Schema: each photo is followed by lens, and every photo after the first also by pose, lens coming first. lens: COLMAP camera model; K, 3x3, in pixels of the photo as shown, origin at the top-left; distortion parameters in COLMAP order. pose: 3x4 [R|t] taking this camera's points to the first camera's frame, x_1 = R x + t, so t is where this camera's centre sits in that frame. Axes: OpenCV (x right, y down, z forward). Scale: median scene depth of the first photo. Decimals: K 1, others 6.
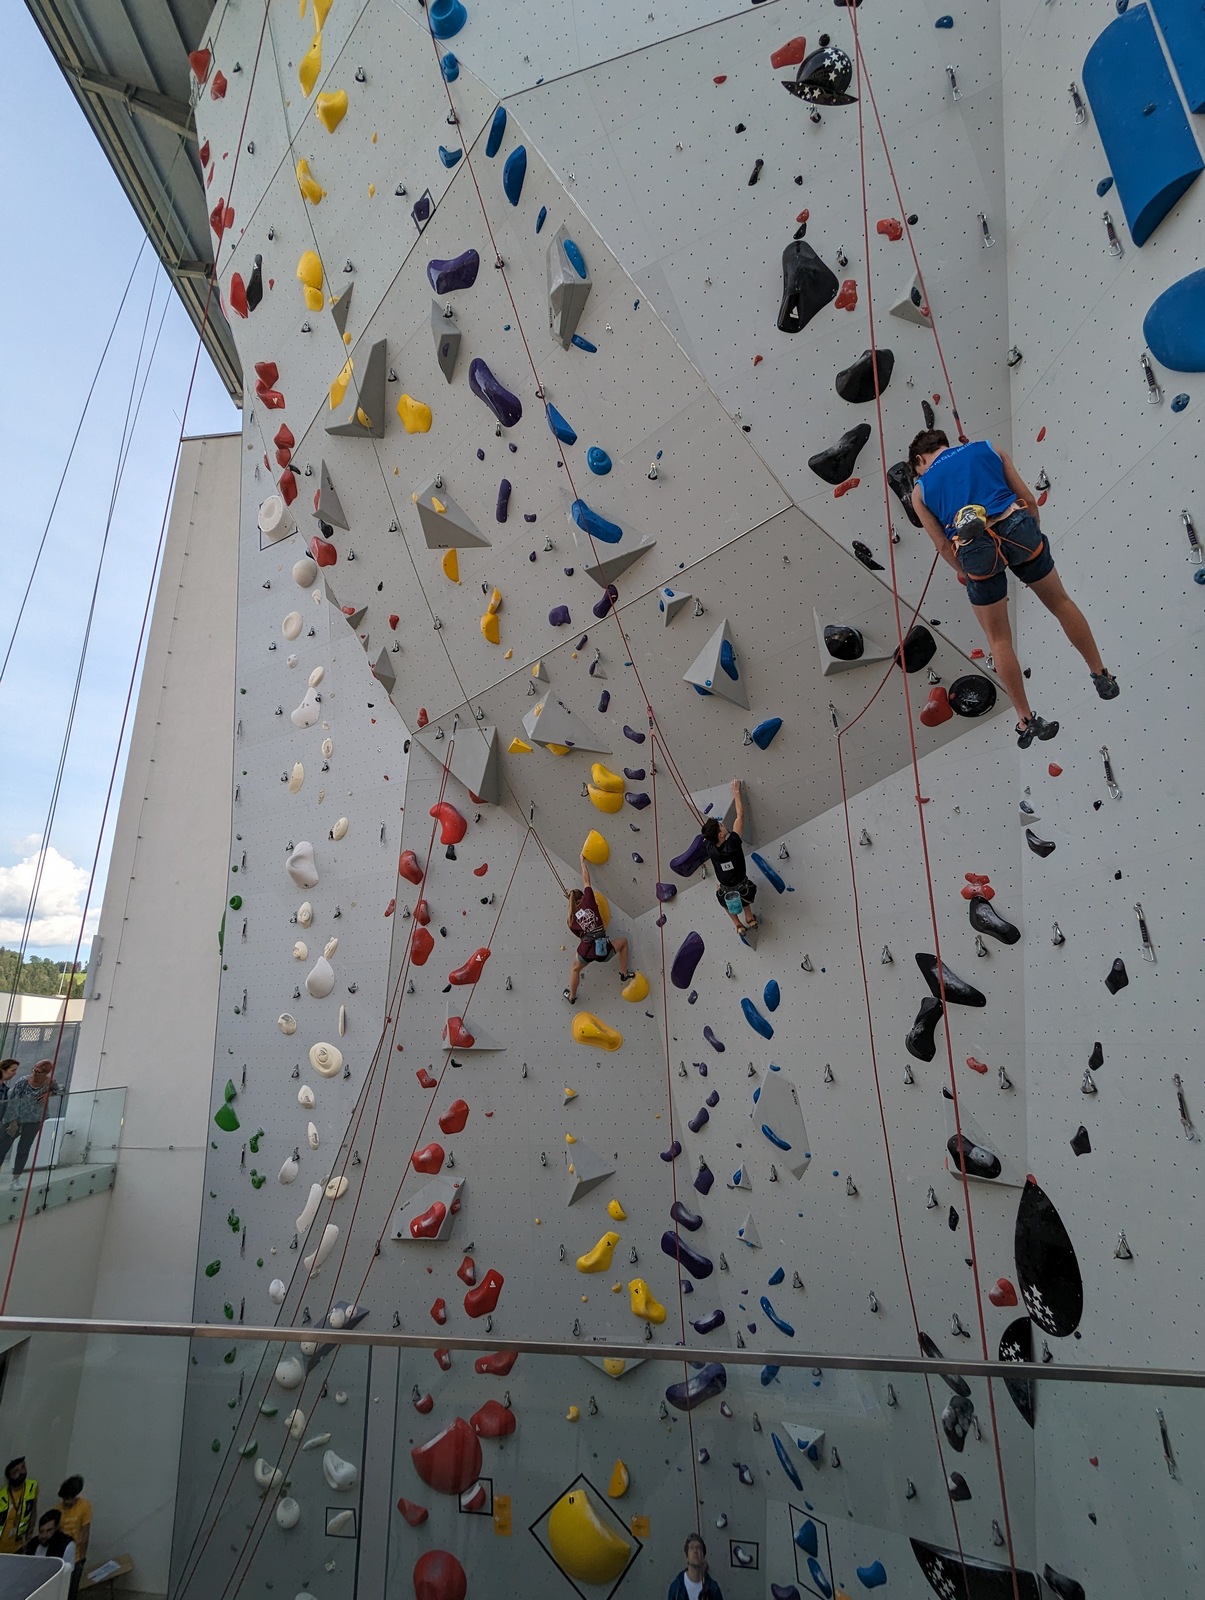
lens RADIAL K [[753.3, 0, 597.8], [0, 753.3, 812.4], [0, 0, 1]] dist [0.000622, -0.001858]
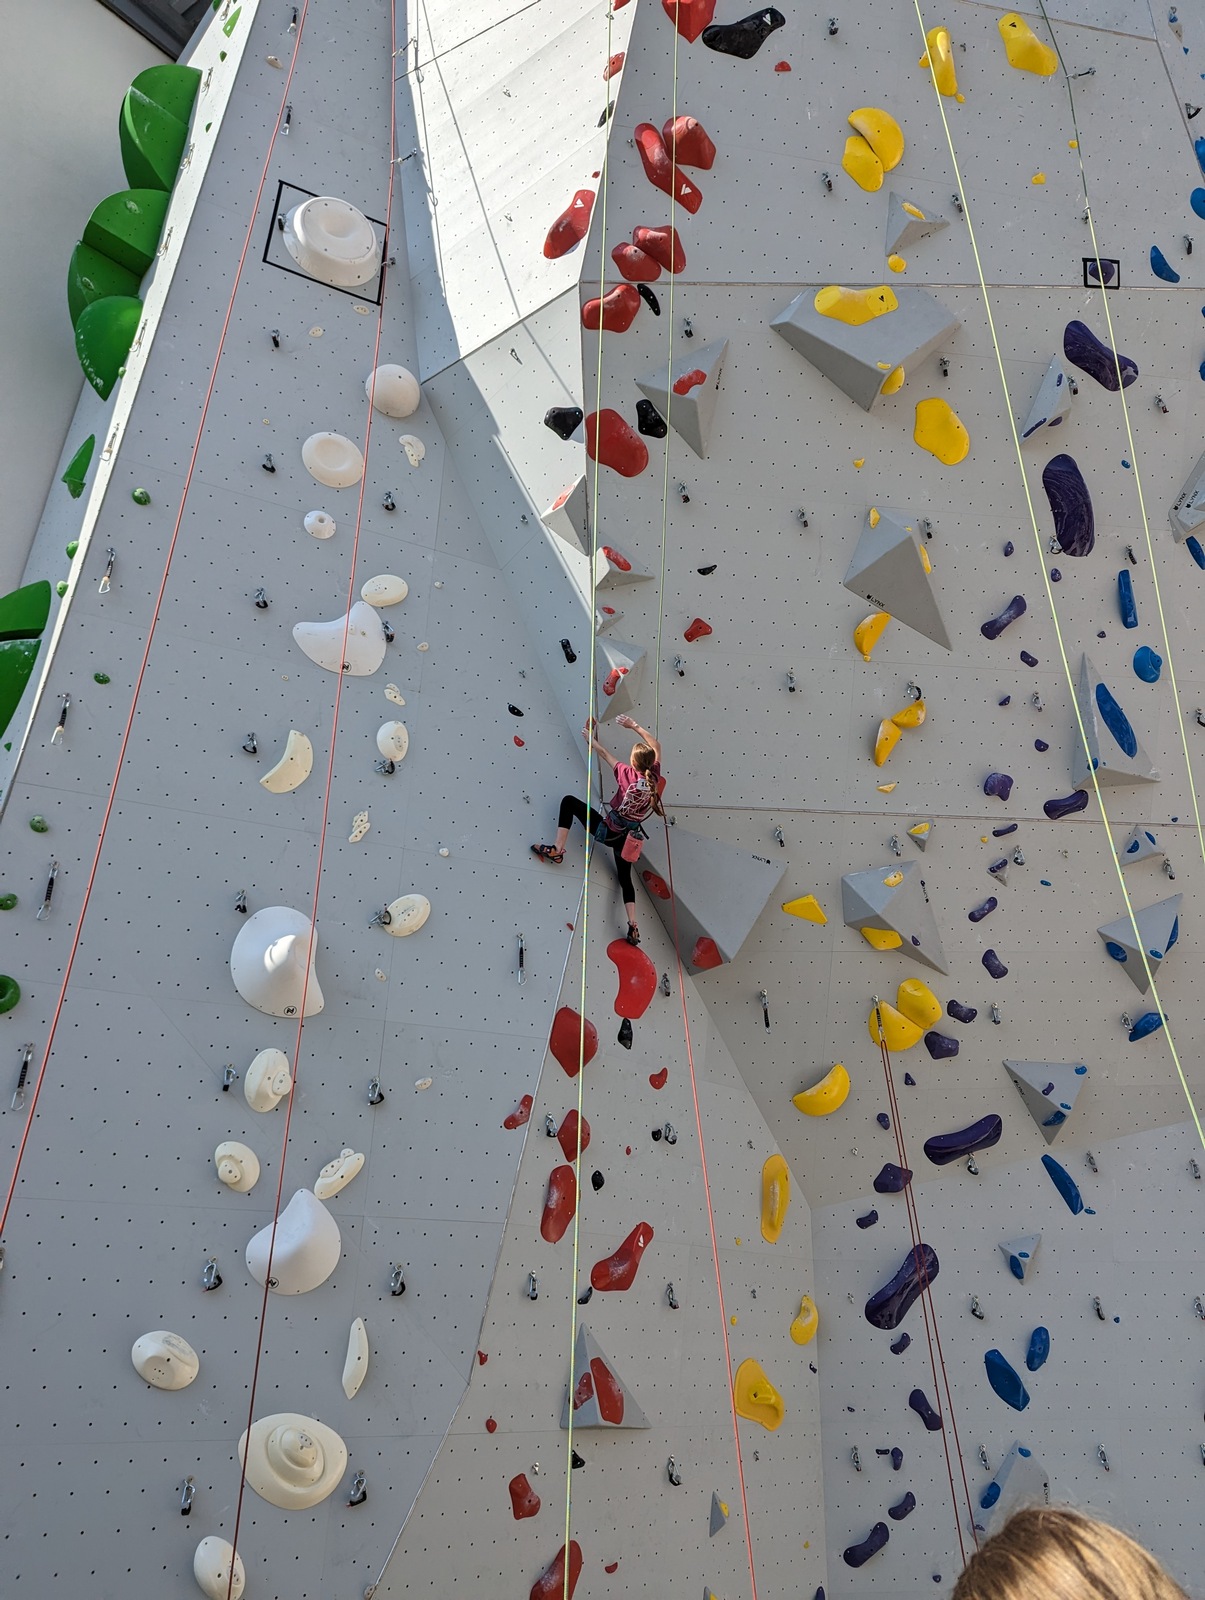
lens RADIAL K [[1118.9, 0, 602.5], [0, 1118.9, 800.0], [0, 0, 1]] dist [0.064570, -0.060342]
pose [[0.567584, 0.395683, 0.721999, -0.921057], [-0.234820, 0.918317, -0.318675, 0.172607], [-0.789118, 0.011335, 0.614136, 0.534235]]
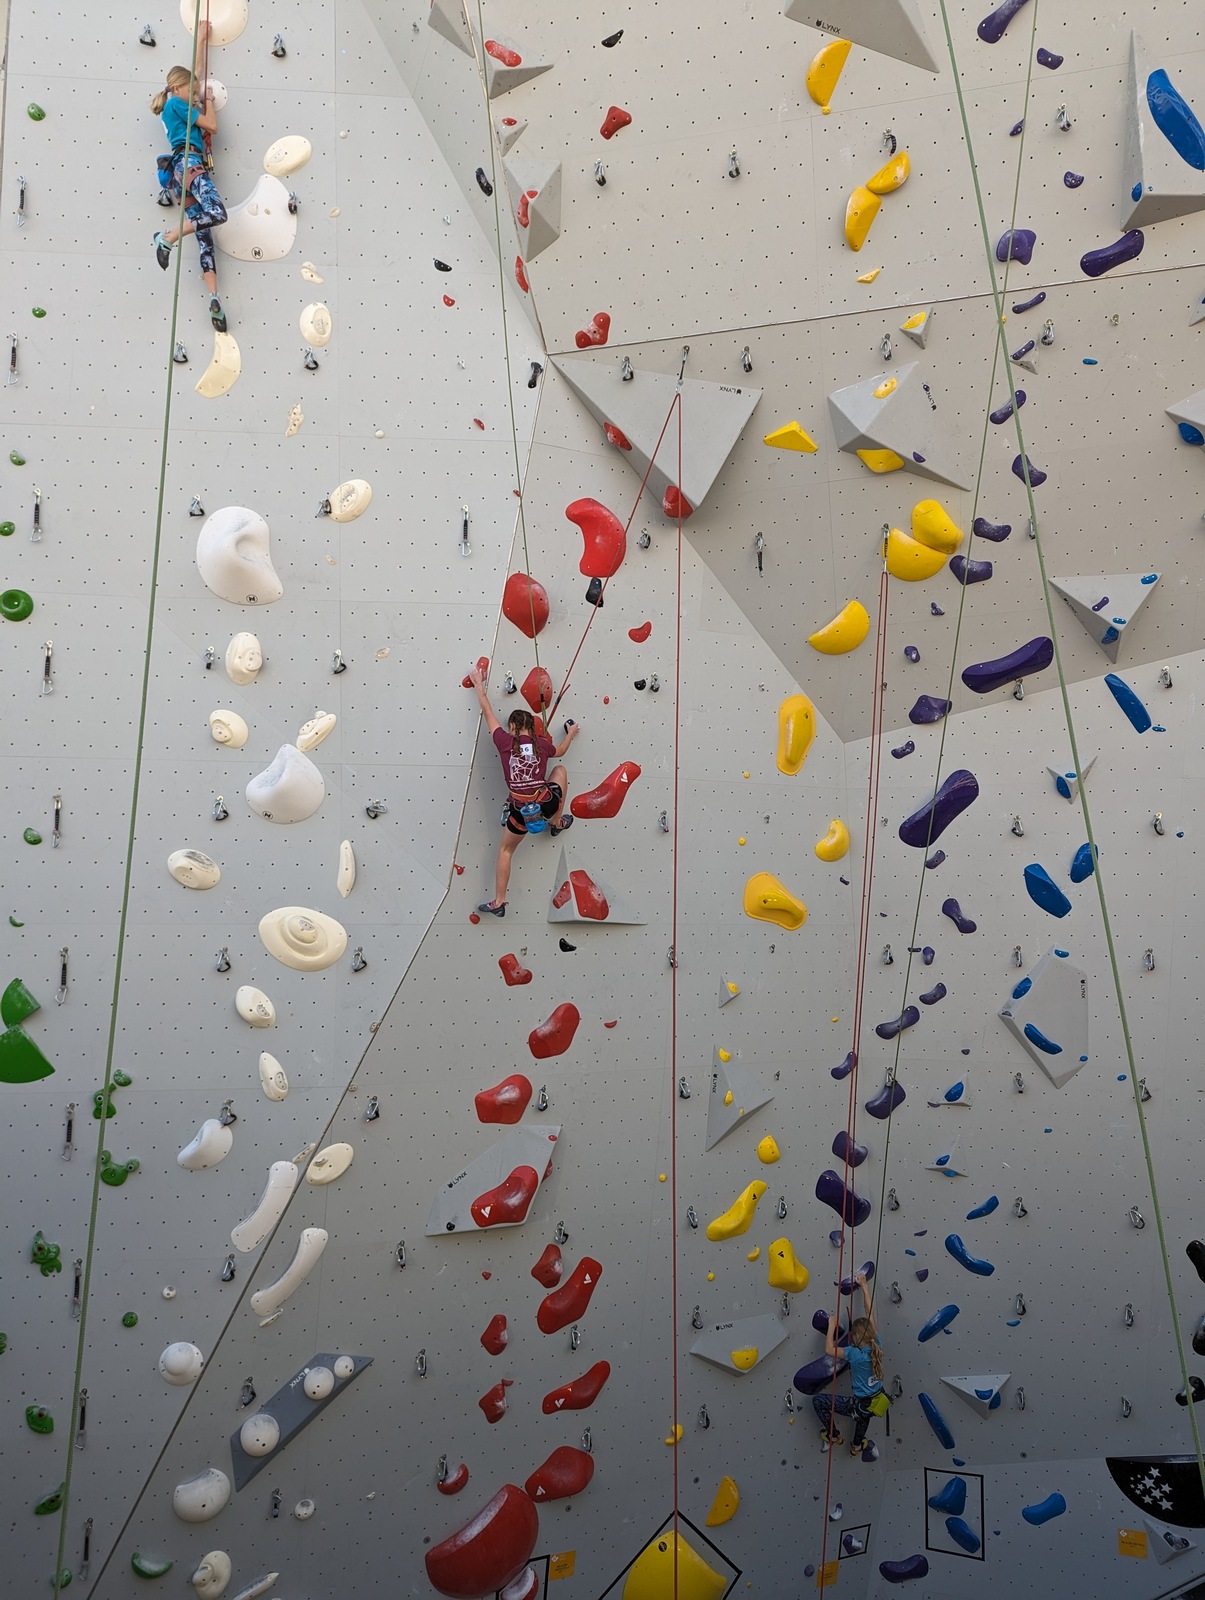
lens RADIAL K [[1118.9, 0, 602.5], [0, 1118.9, 800.0], [0, 0, 1]] dist [0.064570, -0.060342]
pose [[0.823631, 0.081569, 0.561230, -0.694841], [-0.178269, 0.976678, 0.119667, 0.111274], [-0.538379, -0.198612, 0.818963, 0.285116]]
